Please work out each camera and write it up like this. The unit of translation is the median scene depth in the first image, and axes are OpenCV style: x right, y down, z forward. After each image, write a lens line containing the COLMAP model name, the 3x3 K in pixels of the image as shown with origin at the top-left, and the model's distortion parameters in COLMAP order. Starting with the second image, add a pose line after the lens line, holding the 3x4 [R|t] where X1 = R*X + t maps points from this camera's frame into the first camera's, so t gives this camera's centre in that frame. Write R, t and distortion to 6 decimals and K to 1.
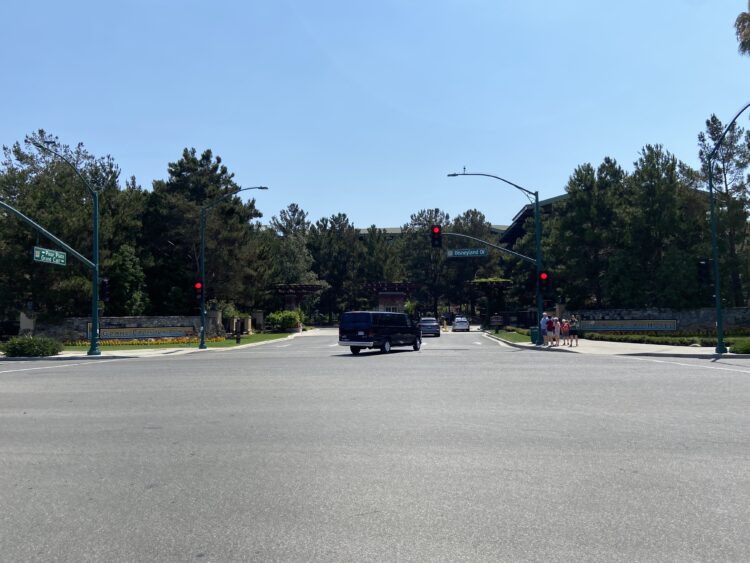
lens RADIAL K [[569.0, 0, 375.0], [0, 569.0, 281.5], [0, 0, 1]] dist [0.099472, -0.006669]
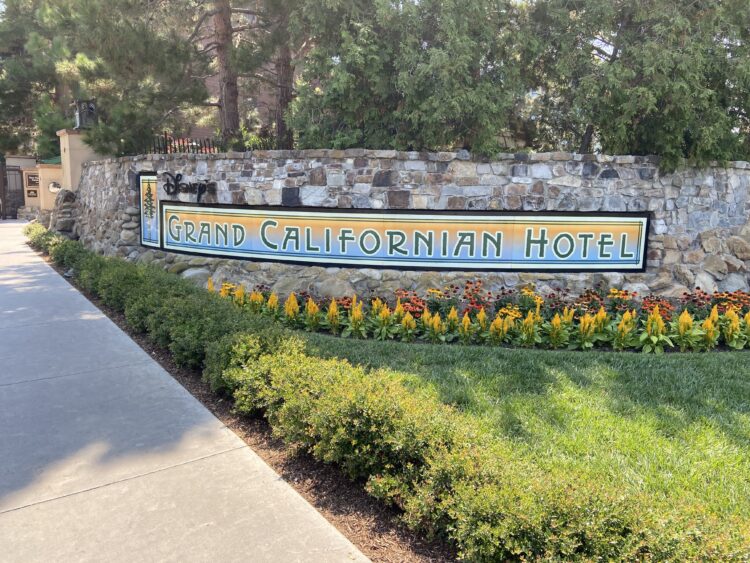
lens RADIAL K [[569.0, 0, 374.7], [0, 569.0, 283.7], [0, 0, 1]] dist [0.099472, -0.006669]
pose [[0.758594, -0.059652, 0.648827, 0.308491], [-0.076878, 0.980650, 0.180044, 0.057533], [-0.647012, -0.186460, 0.739329, 0.880448]]
